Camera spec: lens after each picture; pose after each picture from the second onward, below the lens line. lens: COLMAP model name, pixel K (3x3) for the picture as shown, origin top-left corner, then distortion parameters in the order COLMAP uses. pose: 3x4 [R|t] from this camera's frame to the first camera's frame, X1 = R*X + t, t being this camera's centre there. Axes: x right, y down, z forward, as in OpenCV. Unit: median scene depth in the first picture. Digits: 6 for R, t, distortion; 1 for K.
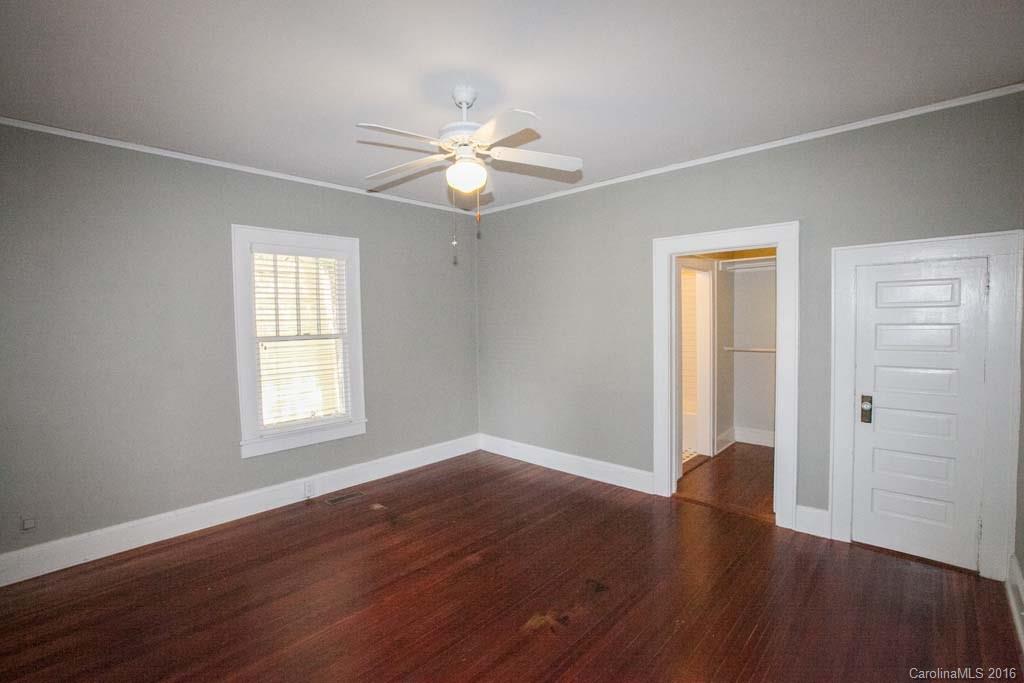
lens RADIAL K [[454.7, 0, 511.5], [0, 454.7, 333.6], [0, 0, 1]] dist [0.000547, -0.000102]
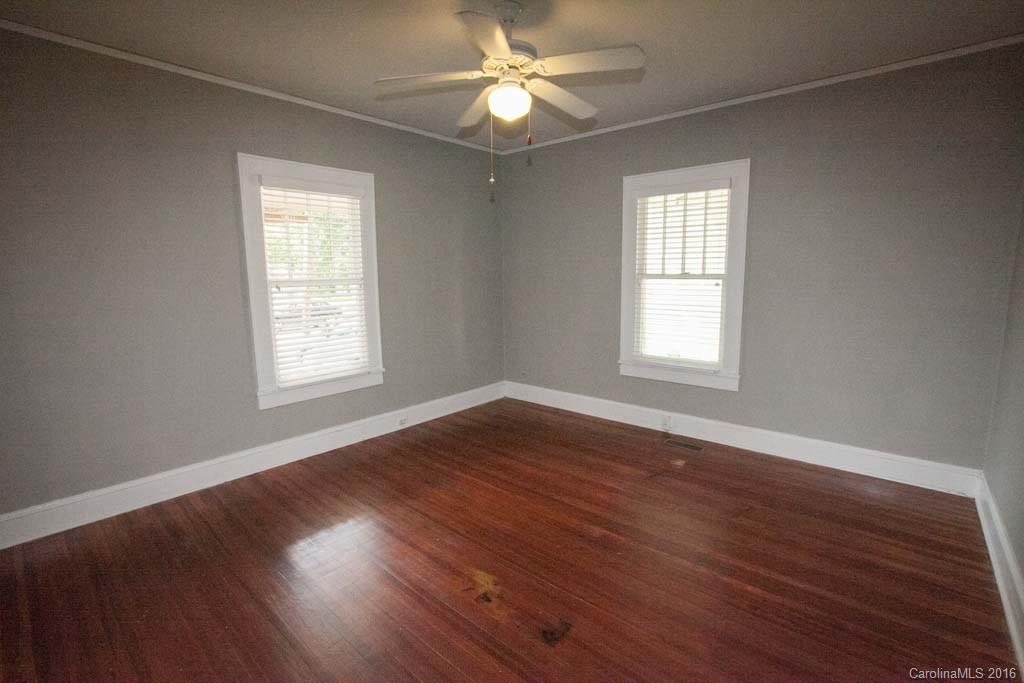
lens RADIAL K [[460.6, 0, 512.0], [0, 460.6, 341.5], [0, 0, 1]] dist [-0.061466, 0.019408]
pose [[0.045983, 0.162887, -0.985573, 0.551265], [-0.011298, 0.986638, 0.162536, -0.009504], [0.998878, 0.003661, 0.047209, 0.608663]]
